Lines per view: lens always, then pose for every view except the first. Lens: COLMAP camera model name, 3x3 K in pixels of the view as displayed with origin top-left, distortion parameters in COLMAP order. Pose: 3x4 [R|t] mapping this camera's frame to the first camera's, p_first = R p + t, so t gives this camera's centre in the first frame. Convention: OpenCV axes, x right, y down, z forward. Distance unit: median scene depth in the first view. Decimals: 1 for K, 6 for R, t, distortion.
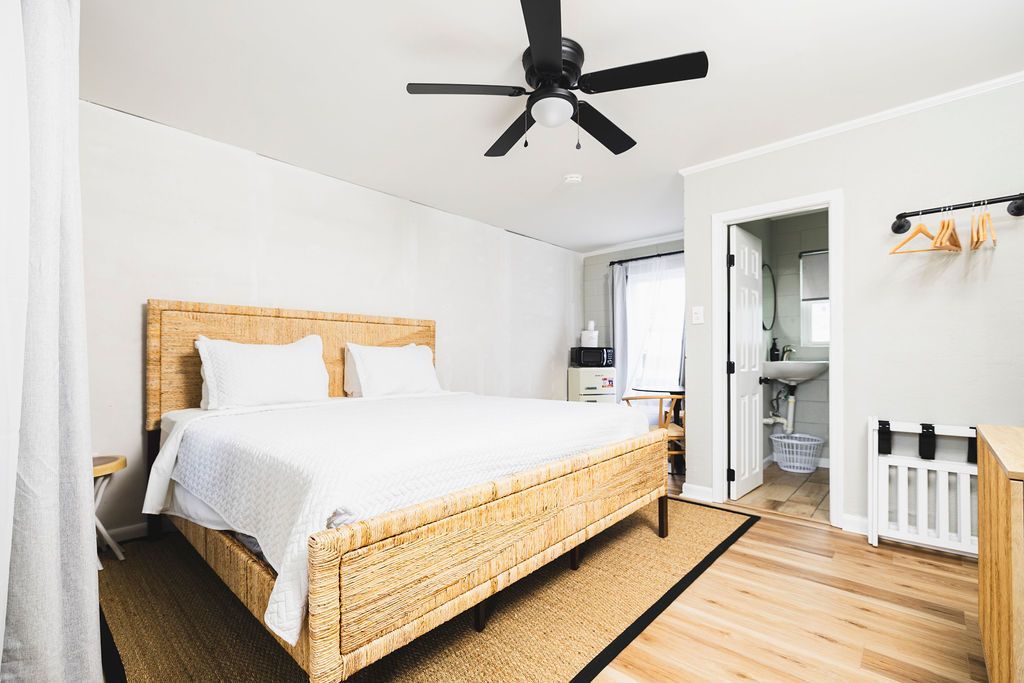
lens RADIAL K [[437.2, 0, 513.9], [0, 437.2, 362.1], [0, 0, 1]] dist [-0.001143, -0.000073]
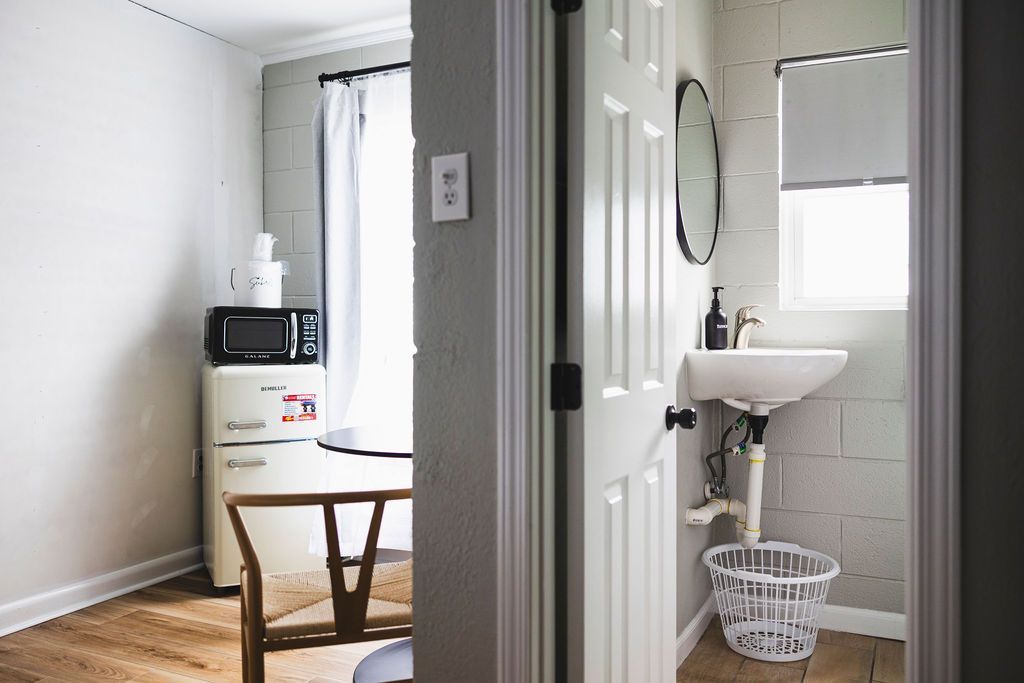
lens RADIAL K [[810.7, 0, 512.0], [0, 810.7, 341.5], [0, 0, 1]] dist [0.008043, 0.001321]
pose [[0.961072, 0.000457, 0.276298, 0.199151], [-0.001383, 0.999994, 0.003157, -0.009032], [-0.276295, -0.003416, 0.961067, 0.321789]]
